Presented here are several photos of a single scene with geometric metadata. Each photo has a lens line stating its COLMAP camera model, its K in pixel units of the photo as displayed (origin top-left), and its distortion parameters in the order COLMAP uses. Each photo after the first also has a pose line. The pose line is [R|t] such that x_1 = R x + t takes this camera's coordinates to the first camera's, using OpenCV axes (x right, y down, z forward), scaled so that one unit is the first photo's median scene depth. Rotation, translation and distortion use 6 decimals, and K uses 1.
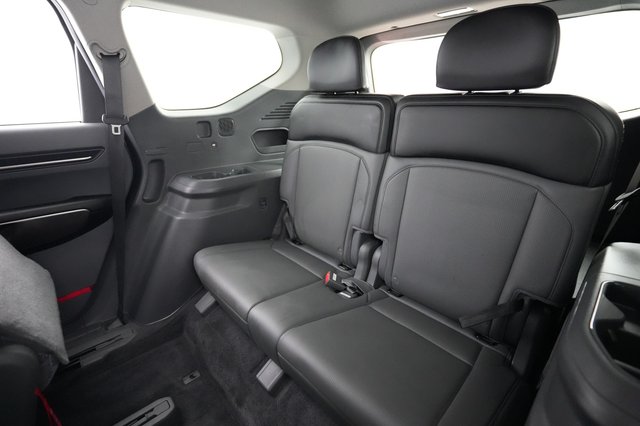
lens RADIAL K [[300.5, 0, 320.0], [0, 300.5, 213.0], [0, 0, 1]] dist [-0.000738, -0.000118]
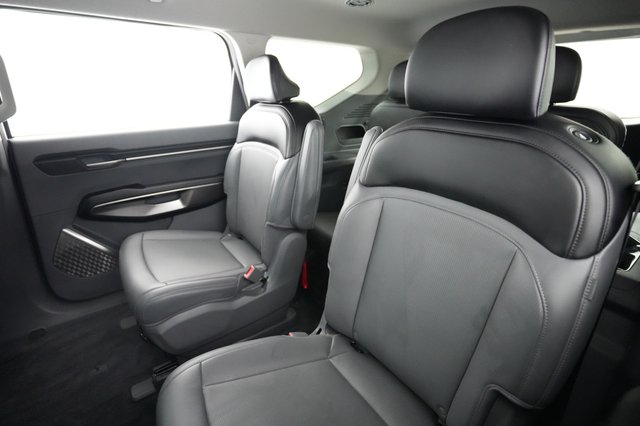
lens RADIAL K [[300.5, 0, 320.0], [0, 300.5, 213.0], [0, 0, 1]] dist [-0.000738, -0.000118]
pose [[0.992718, 0.040391, -0.113492, -0.165993], [-0.037893, 0.998992, 0.024081, 0.080257], [0.114351, -0.019605, 0.993247, -0.355451]]
